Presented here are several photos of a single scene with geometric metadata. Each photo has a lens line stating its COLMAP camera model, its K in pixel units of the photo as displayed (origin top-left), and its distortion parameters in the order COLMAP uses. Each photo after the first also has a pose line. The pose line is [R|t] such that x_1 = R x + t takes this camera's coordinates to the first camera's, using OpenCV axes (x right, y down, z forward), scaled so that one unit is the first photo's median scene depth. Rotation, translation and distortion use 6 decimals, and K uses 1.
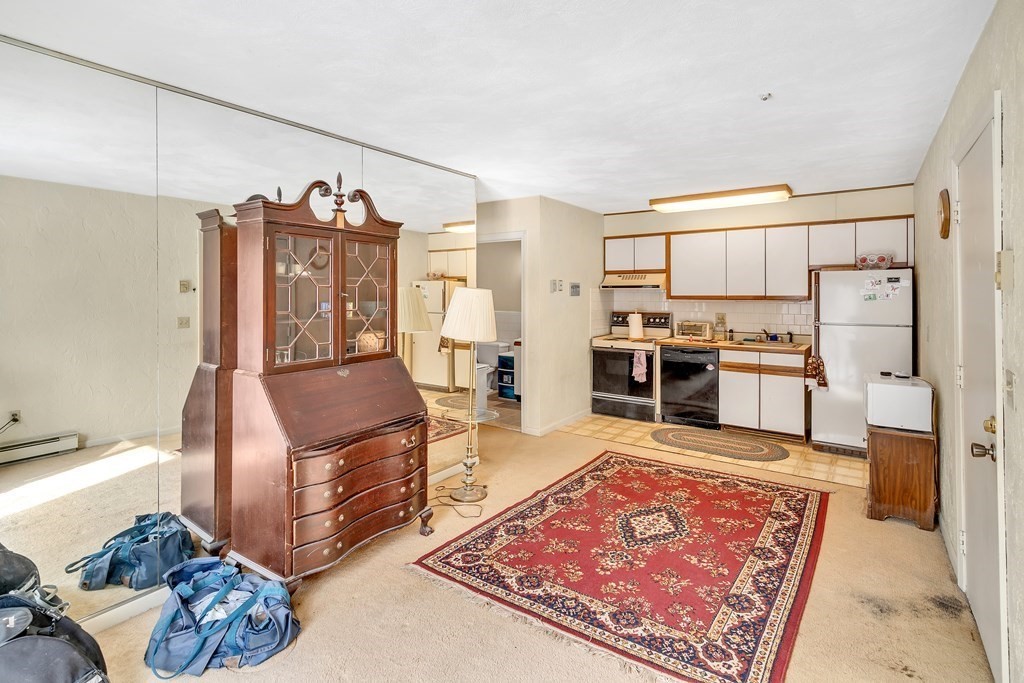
lens RADIAL K [[498.5, 0, 513.4], [0, 498.5, 291.7], [0, 0, 1]] dist [-0.001470, 0.000391]
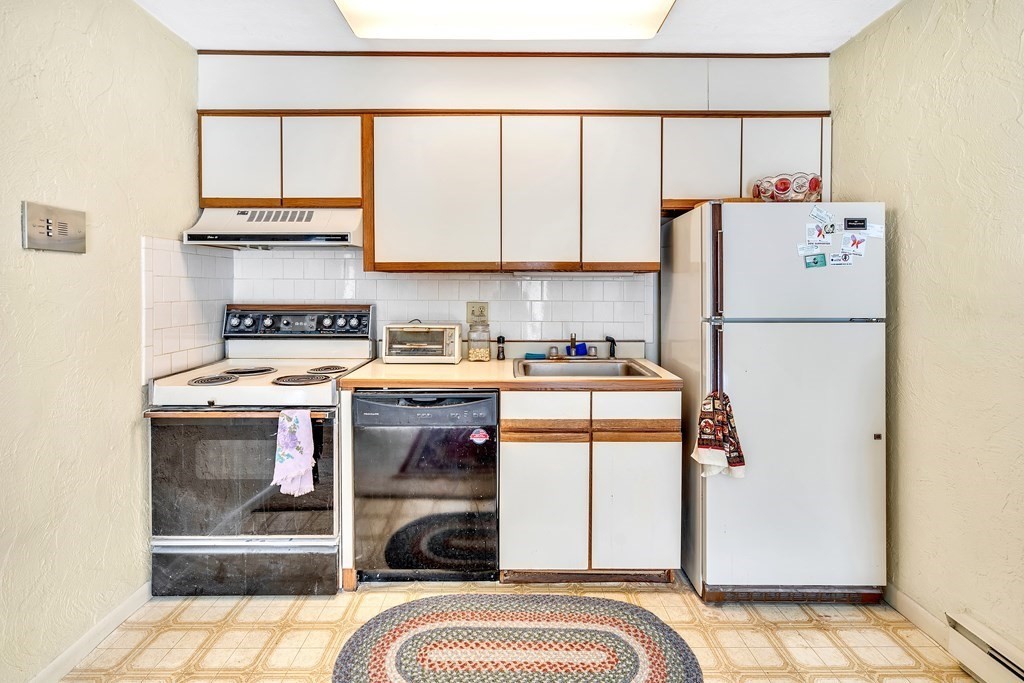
lens RADIAL K [[498.5, 0, 513.4], [0, 498.5, 291.7], [0, 0, 1]] dist [-0.001470, 0.000391]
pose [[0.803223, -0.005801, 0.595651, 0.165198], [-0.003511, 0.999889, 0.014473, 0.026634], [-0.595669, -0.013716, 0.803113, 0.612837]]
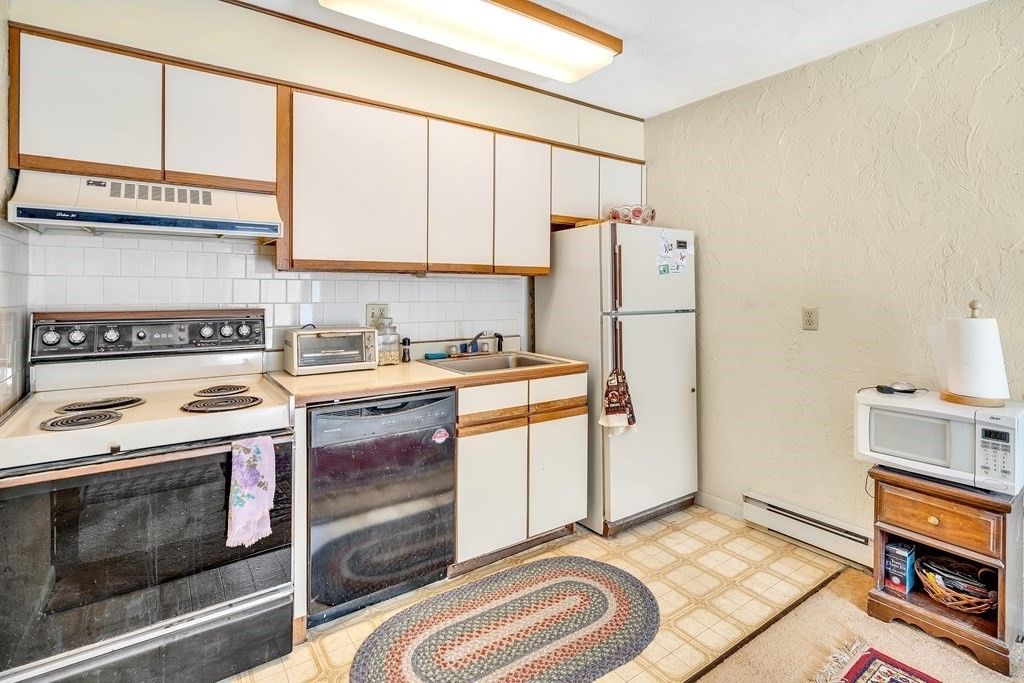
lens RADIAL K [[507.5, 0, 511.1], [0, 507.5, 286.1], [0, 0, 1]] dist [-0.001322, 0.000431]
pose [[0.316673, 0.006264, 0.948514, 0.019188], [-0.006536, 0.999969, -0.004421, 0.028765], [-0.948512, -0.004799, 0.316704, 0.755507]]
